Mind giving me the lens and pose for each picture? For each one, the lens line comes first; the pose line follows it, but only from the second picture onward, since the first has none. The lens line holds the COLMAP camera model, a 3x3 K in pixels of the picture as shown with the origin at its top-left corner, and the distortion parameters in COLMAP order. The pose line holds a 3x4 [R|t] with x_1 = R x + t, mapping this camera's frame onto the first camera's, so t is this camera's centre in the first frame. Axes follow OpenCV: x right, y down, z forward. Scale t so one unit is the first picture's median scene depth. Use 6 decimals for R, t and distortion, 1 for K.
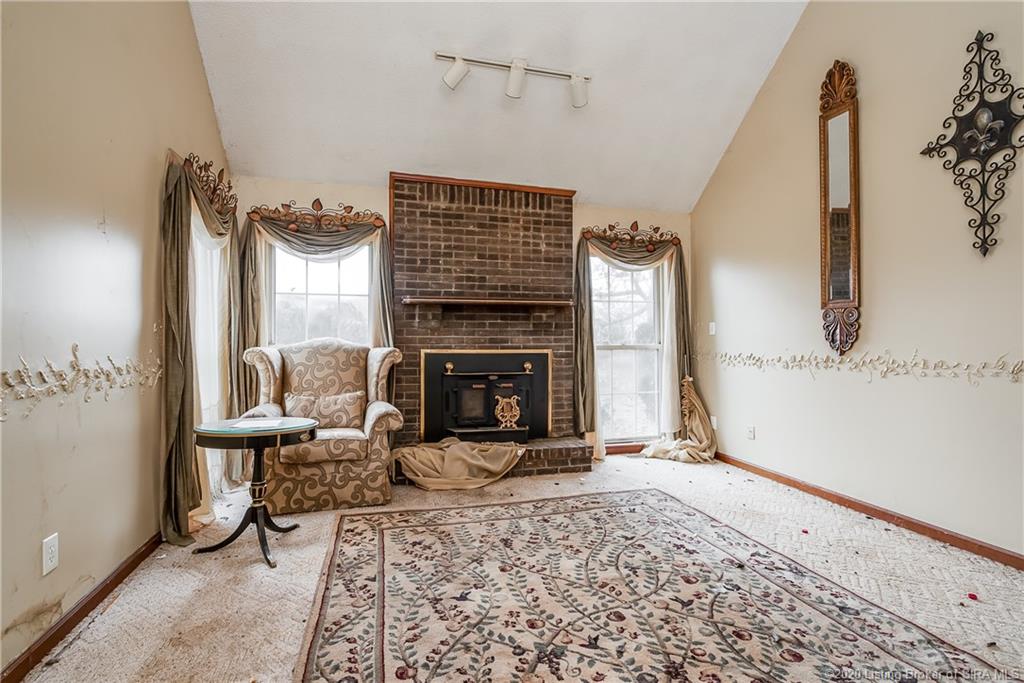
lens RADIAL K [[486.7, 0, 508.9], [0, 486.7, 341.0], [0, 0, 1]] dist [-0.002059, -0.000980]
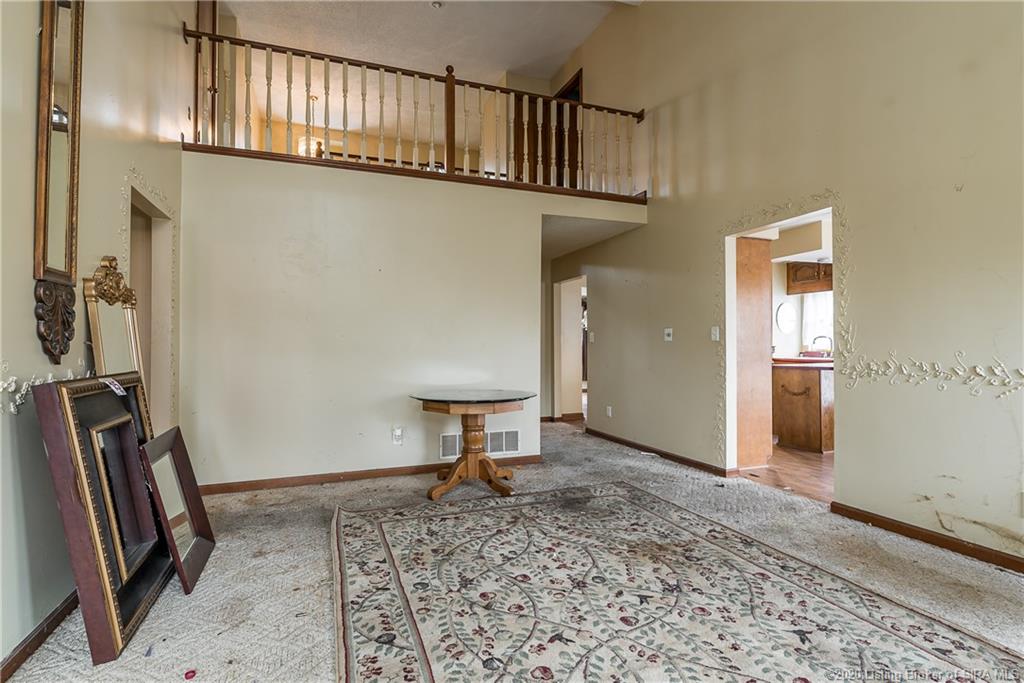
lens RADIAL K [[486.7, 0, 508.9], [0, 486.7, 341.0], [0, 0, 1]] dist [-0.002059, -0.000980]
pose [[-0.995439, -0.001809, -0.095383, 0.565721], [-0.000789, 0.999942, -0.010733, -0.002564], [0.095397, -0.010609, -0.995383, 1.984306]]
